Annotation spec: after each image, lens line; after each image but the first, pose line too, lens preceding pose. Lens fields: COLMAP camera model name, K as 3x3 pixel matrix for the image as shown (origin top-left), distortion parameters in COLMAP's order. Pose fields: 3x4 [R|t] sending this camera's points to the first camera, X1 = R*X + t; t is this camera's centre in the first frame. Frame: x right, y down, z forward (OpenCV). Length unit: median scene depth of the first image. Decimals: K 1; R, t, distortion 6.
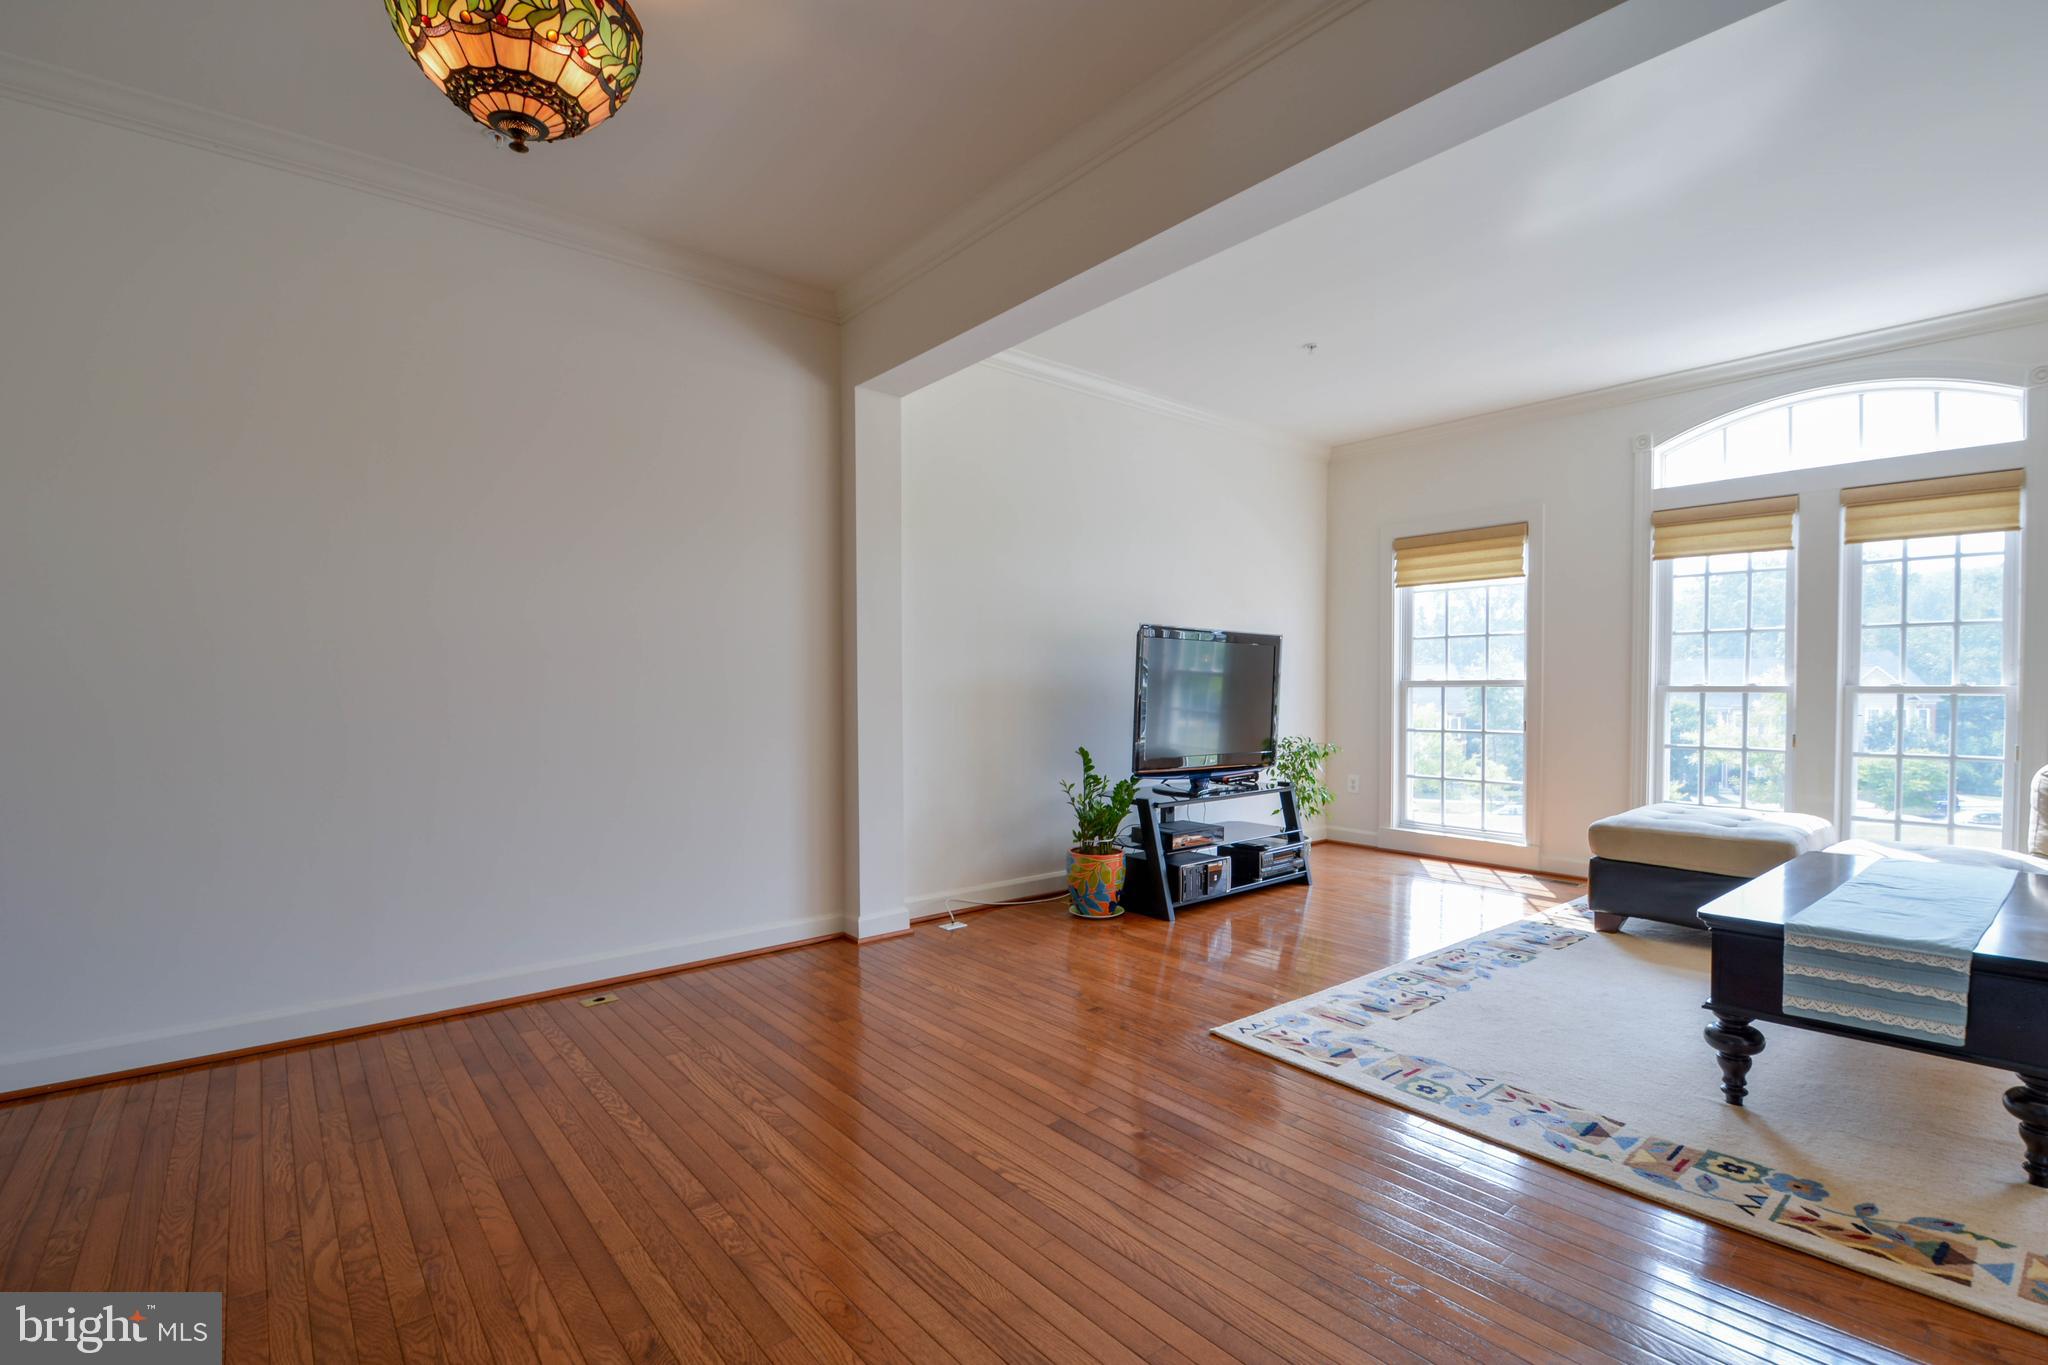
lens RADIAL K [[939.6, 0, 1038.8], [0, 939.6, 682.7], [0, 0, 1]] dist [0.014089, -0.015988]
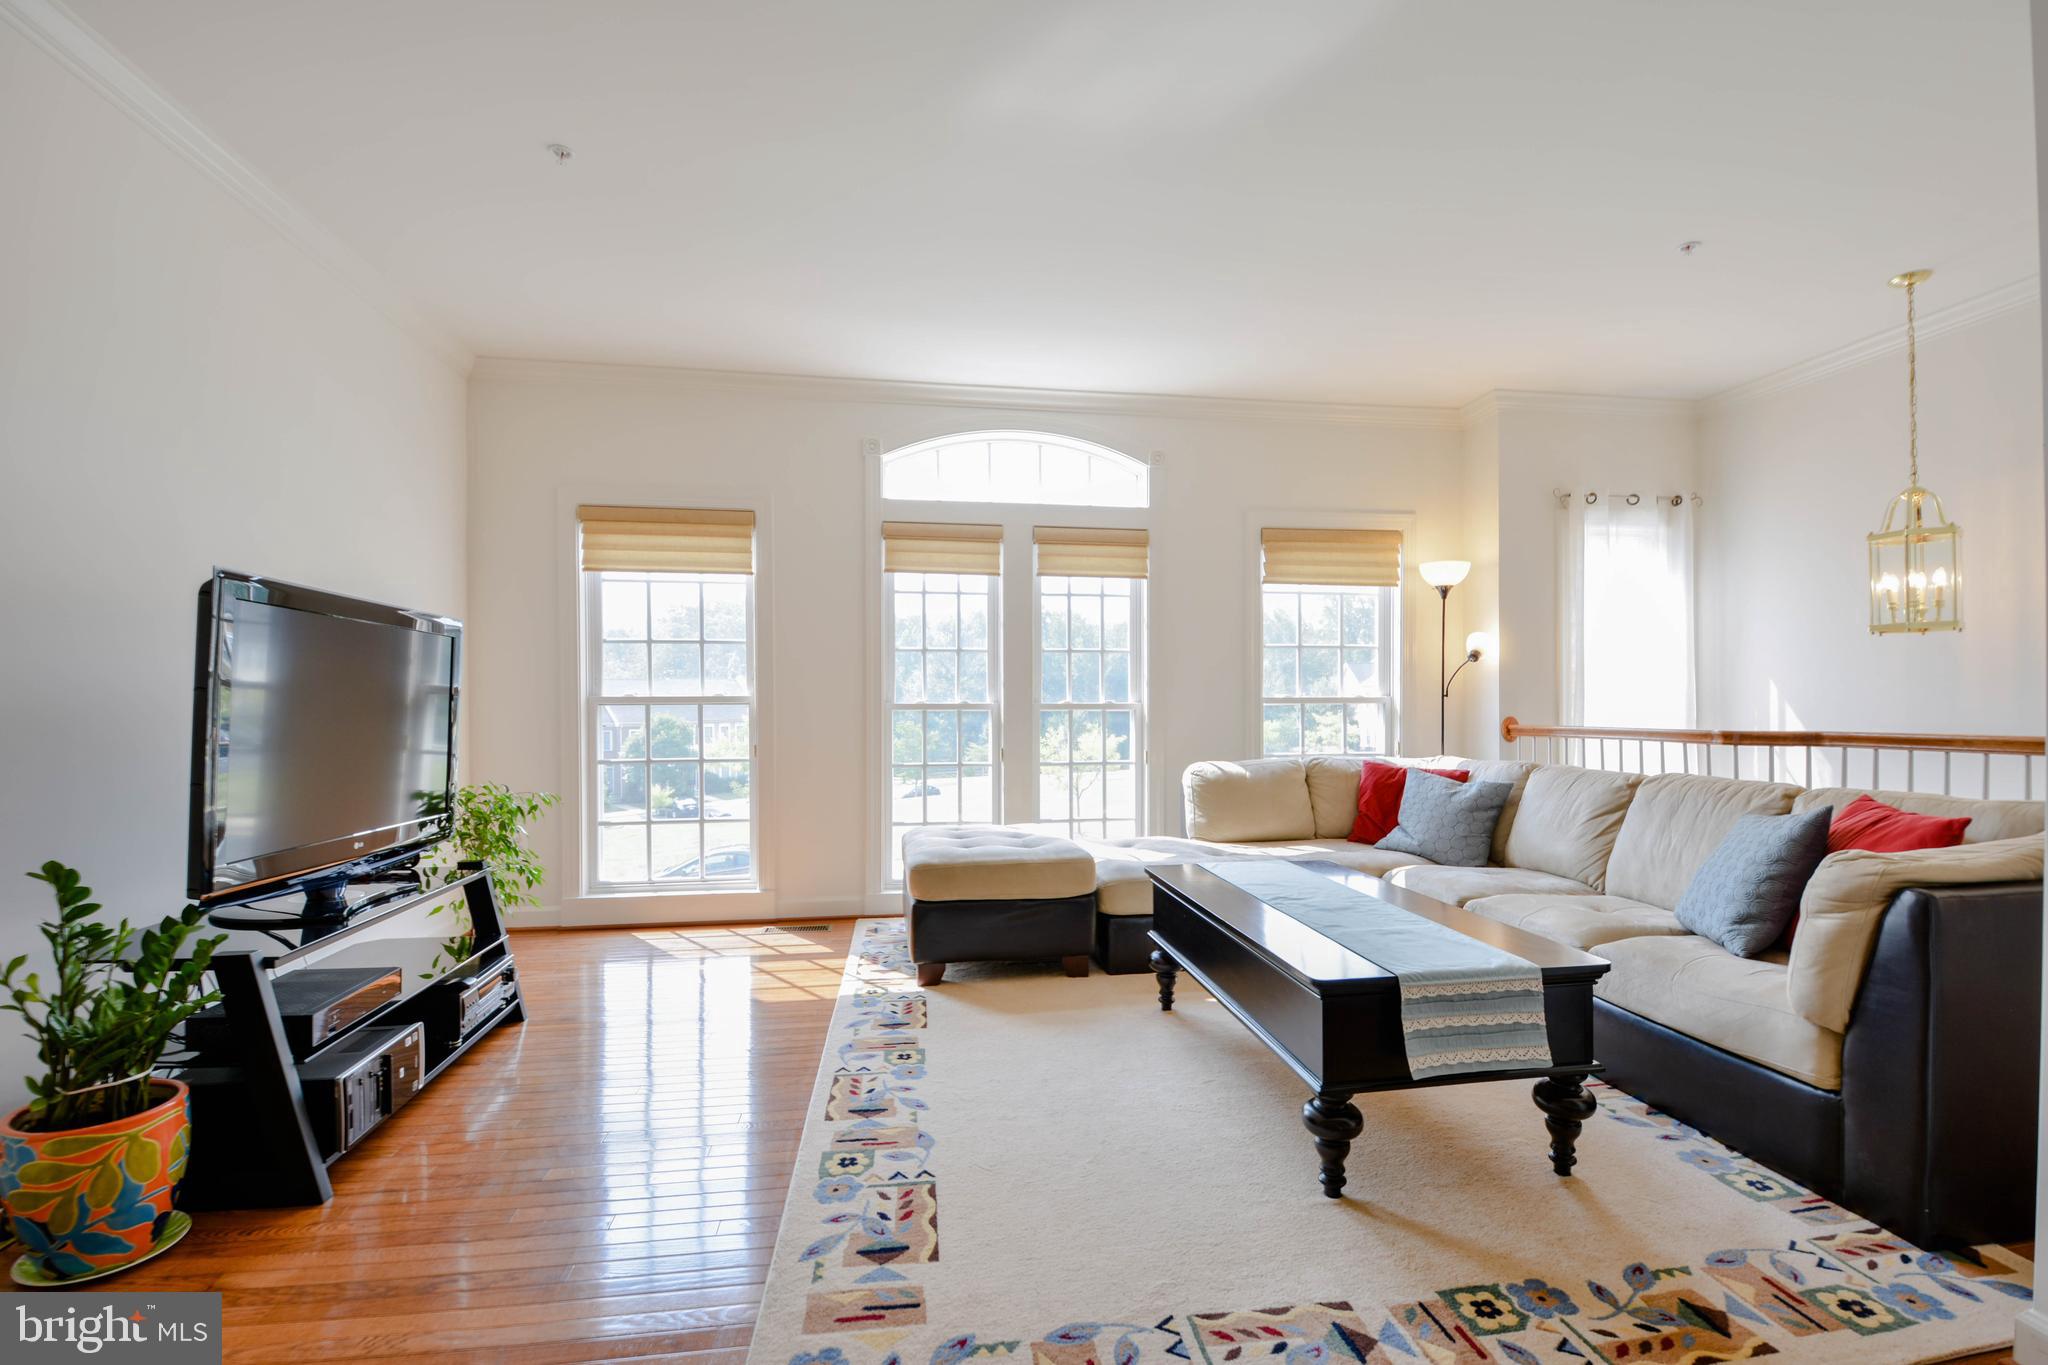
lens RADIAL K [[908.3, 0, 1037.4], [0, 908.3, 706.4], [0, 0, 1]] dist [0.020409, -0.017181]
pose [[0.526681, -0.003842, 0.850054, -0.057758], [-0.003118, 0.999974, 0.006452, -0.000349], [-0.850057, -0.006048, 0.526656, 0.428509]]
